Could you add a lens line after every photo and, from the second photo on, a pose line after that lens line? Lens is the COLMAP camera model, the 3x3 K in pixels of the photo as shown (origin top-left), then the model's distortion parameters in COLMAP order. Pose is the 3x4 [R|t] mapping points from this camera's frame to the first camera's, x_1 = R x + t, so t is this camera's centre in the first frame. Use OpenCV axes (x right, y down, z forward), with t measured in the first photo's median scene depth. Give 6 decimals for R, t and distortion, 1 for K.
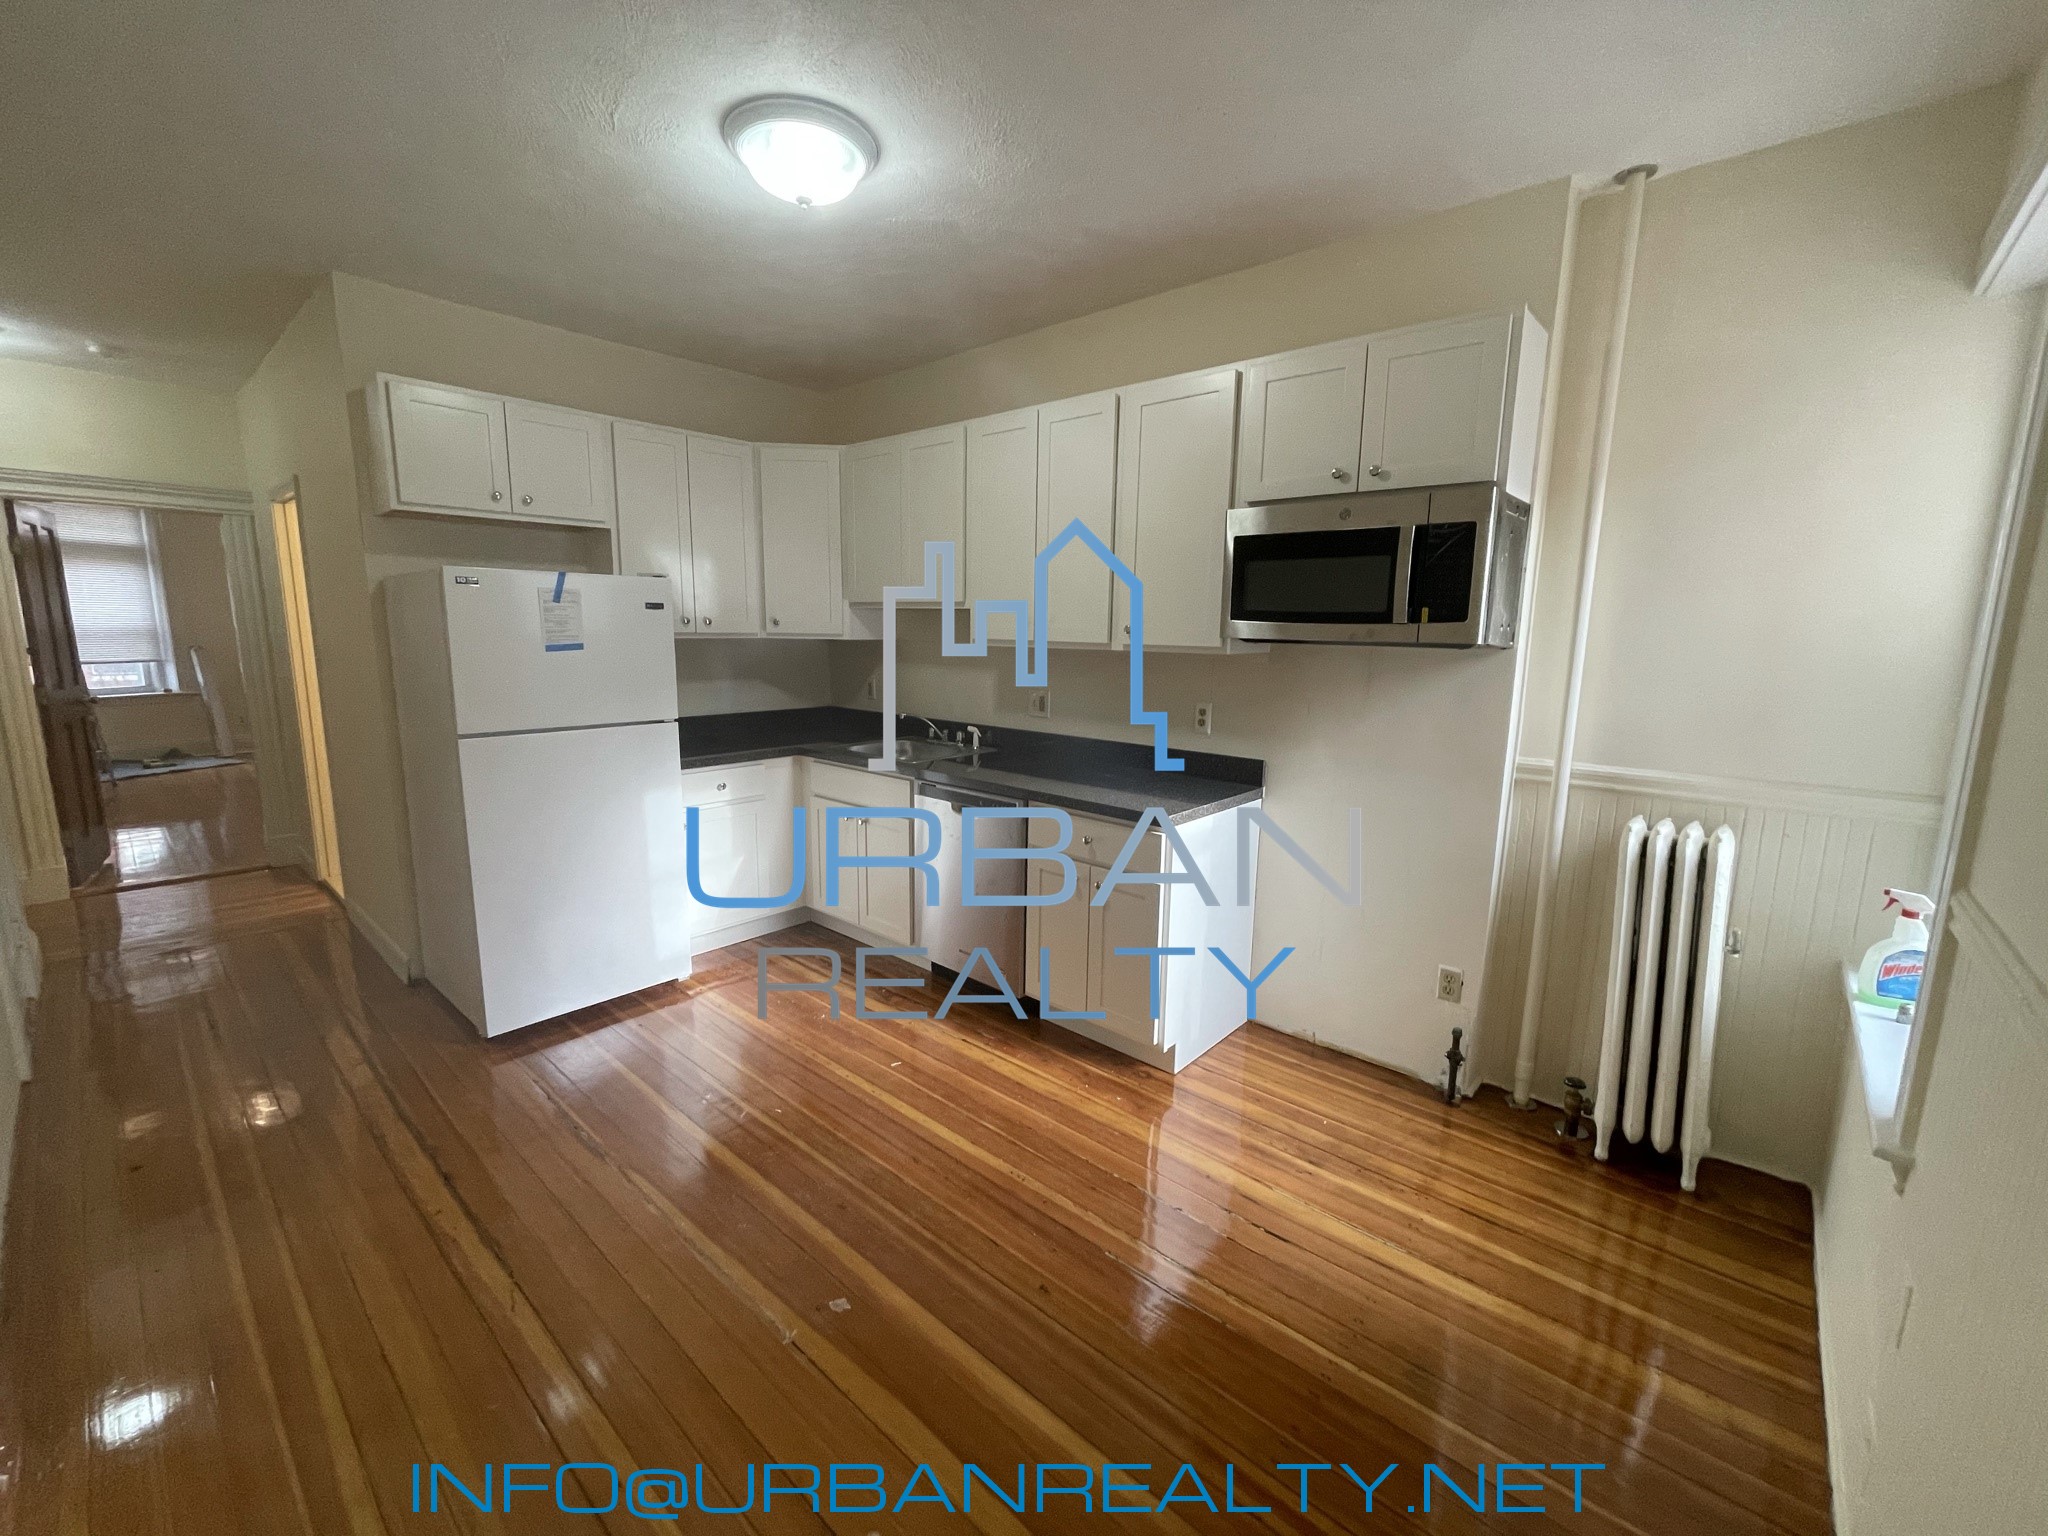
lens RADIAL K [[832.3, 0, 1021.4], [0, 832.3, 760.7], [0, 0, 1]] dist [0.000241, 0.000188]
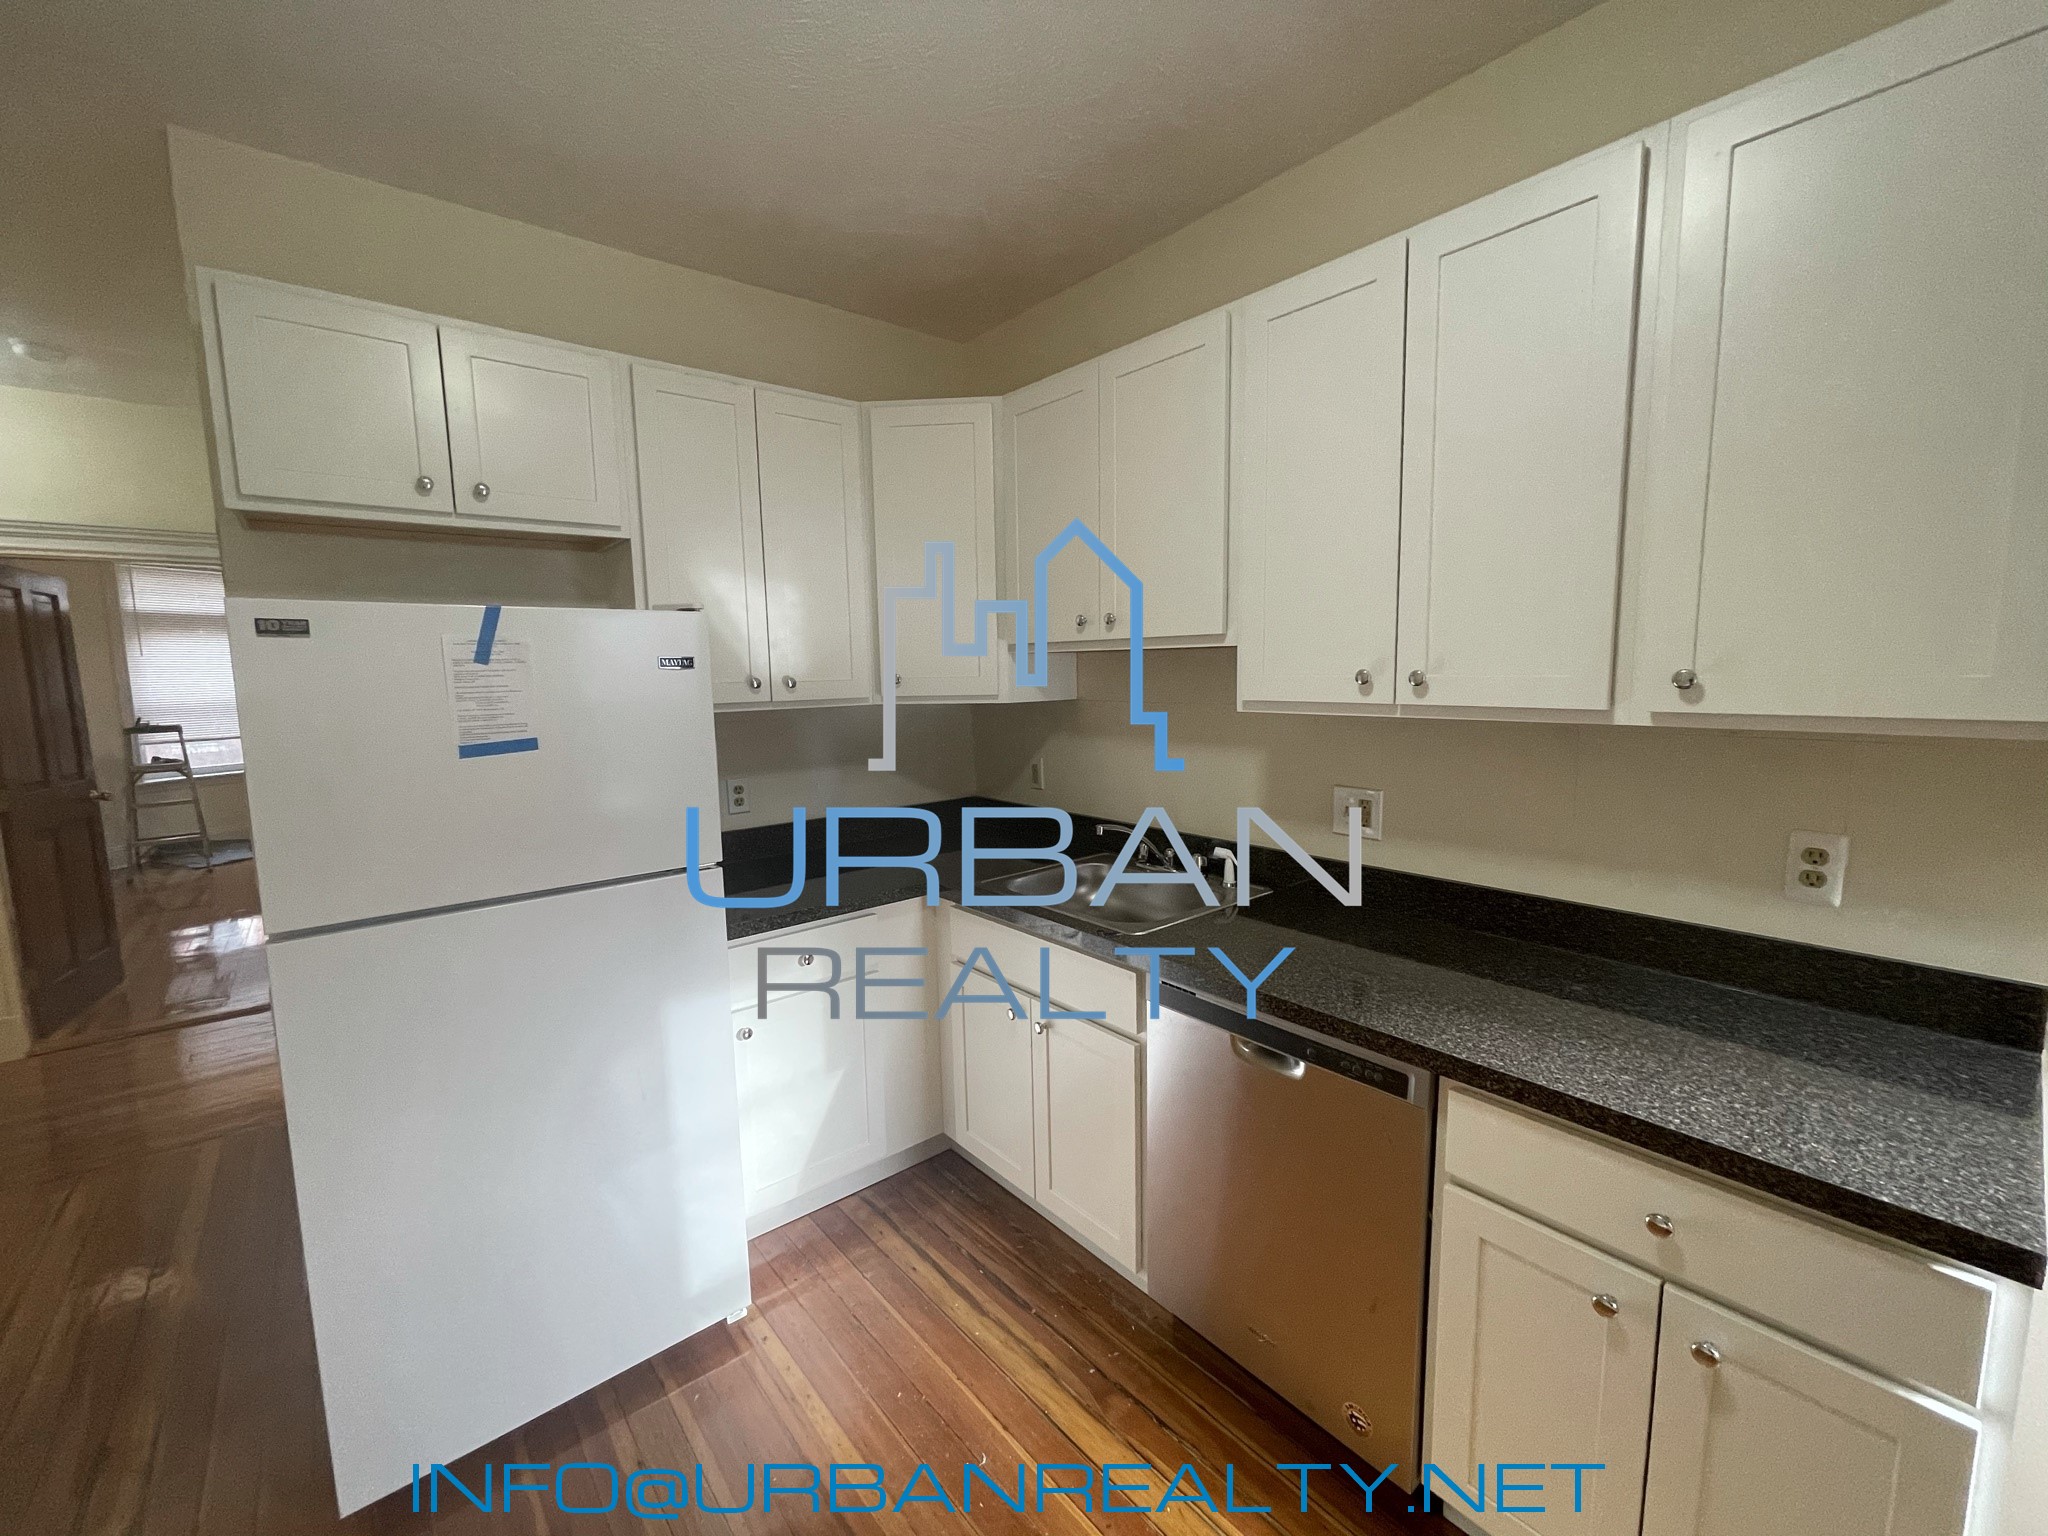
lens RADIAL K [[828.4, 0, 1016.4], [0, 828.4, 765.7], [0, 0, 1]] dist [-0.002199, -0.000390]
pose [[0.987857, -0.016277, -0.154509, -0.150734], [0.009672, 0.999011, -0.043404, -0.101992], [0.155062, 0.041383, 0.987038, 0.552740]]
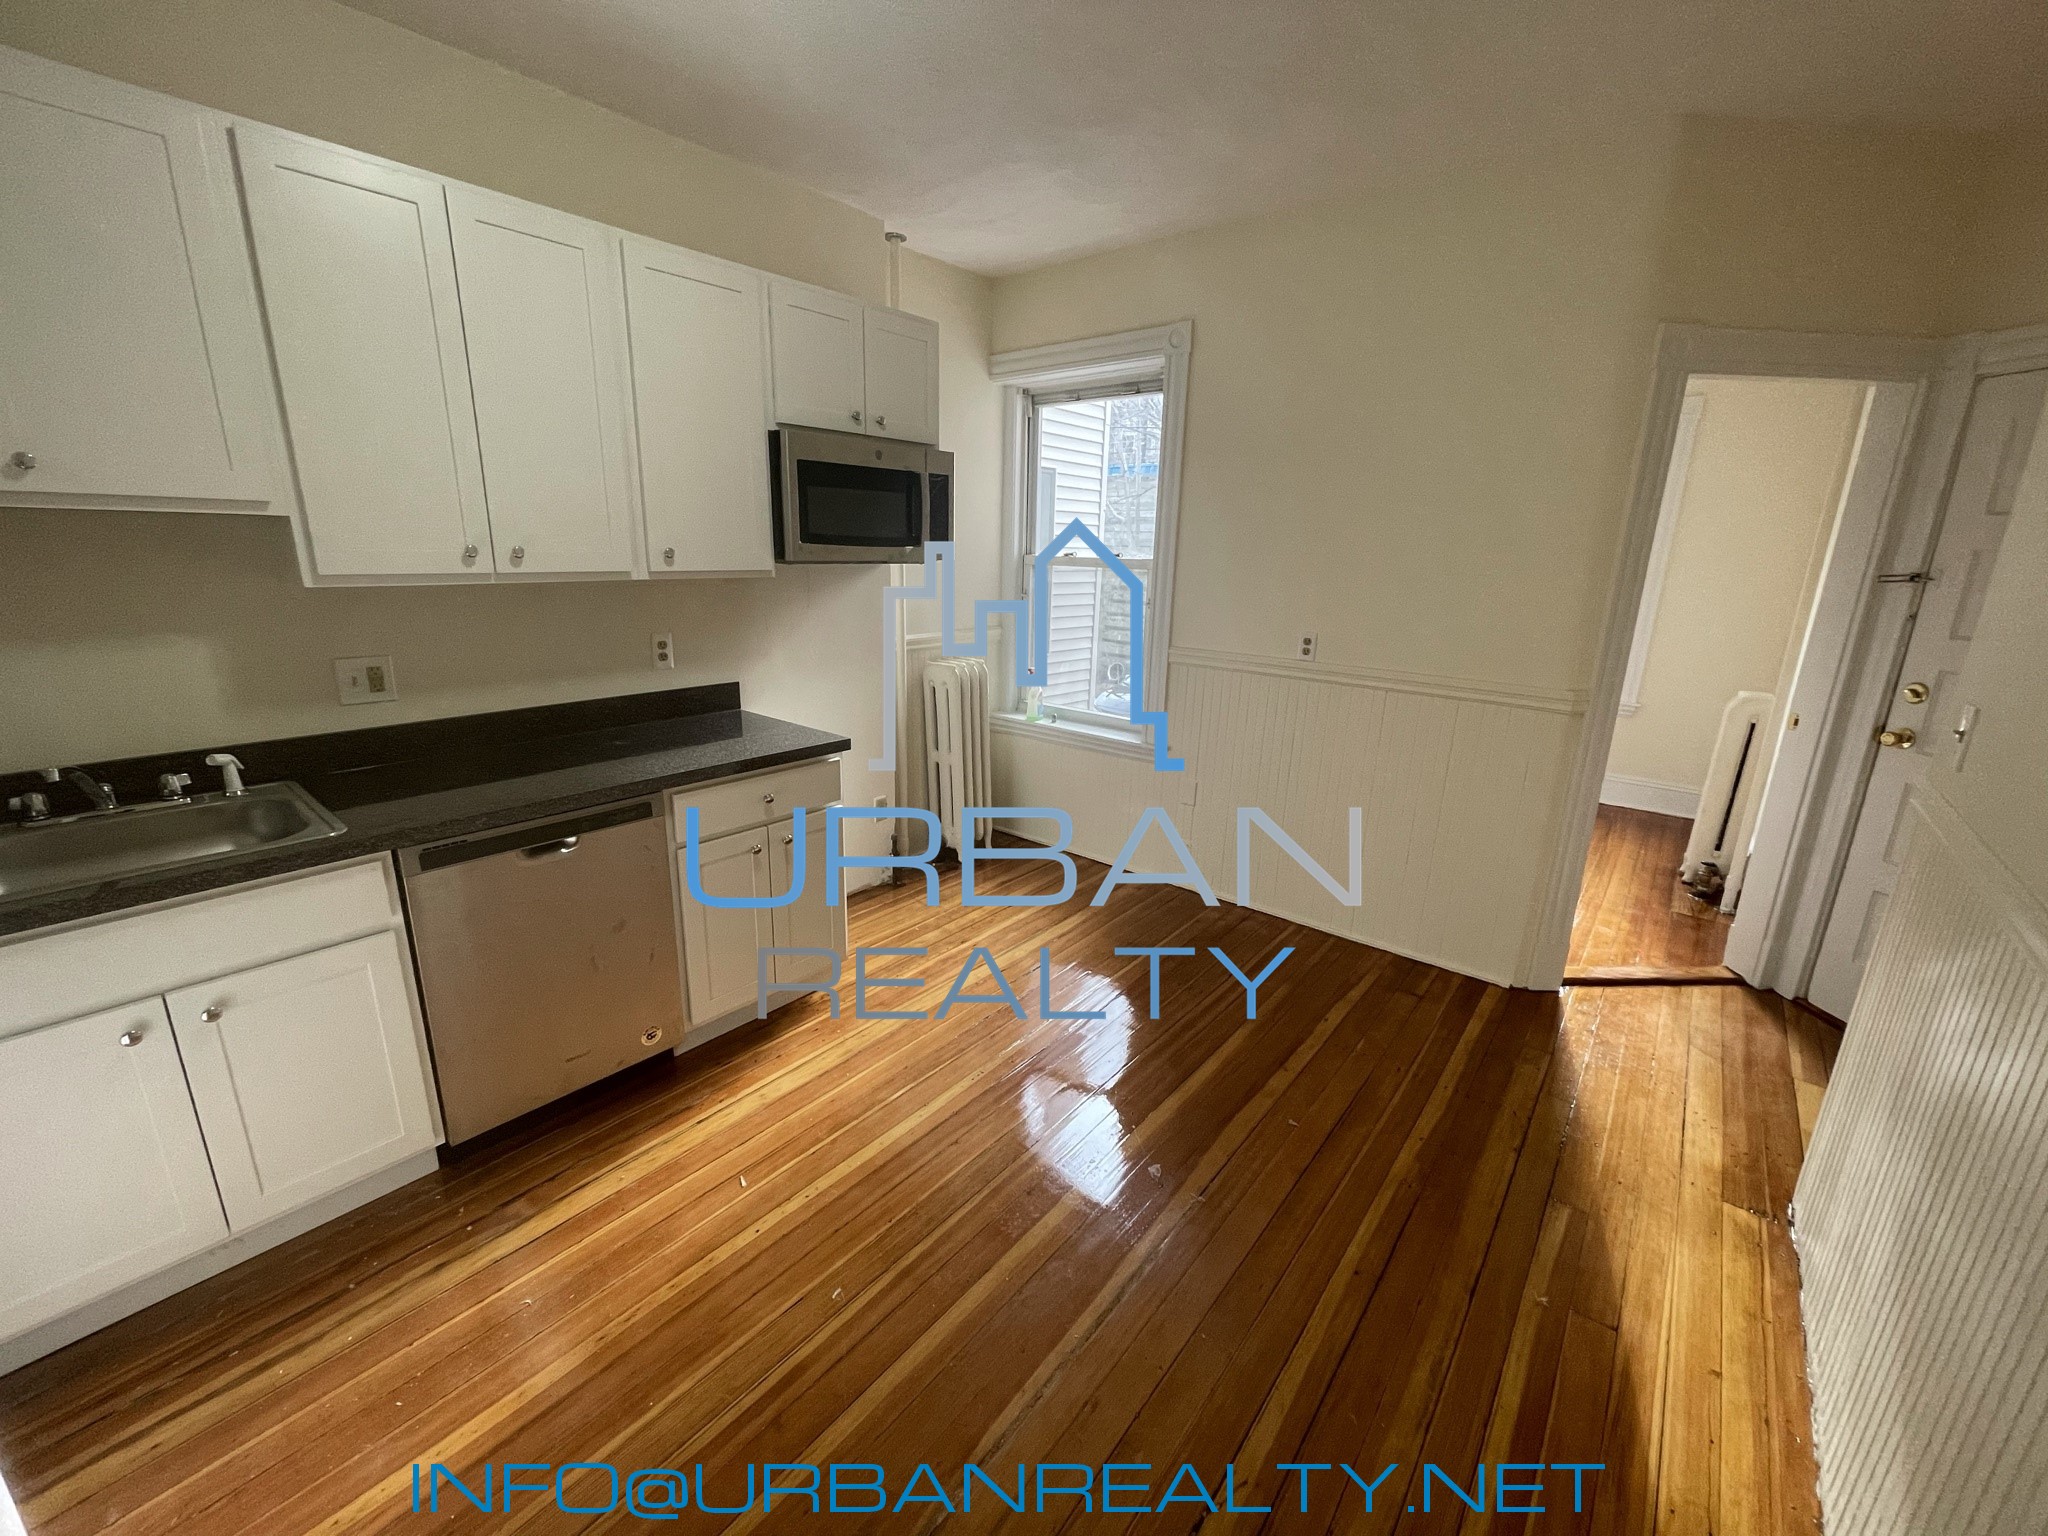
lens RADIAL K [[822.7, 0, 1018.8], [0, 822.7, 760.9], [0, 0, 1]] dist [-0.001590, -0.000069]
pose [[-0.032314, -0.270405, 0.962204, -0.745012], [0.142331, 0.951650, 0.272219, -0.139263], [-0.989291, 0.145748, 0.007735, 0.709845]]
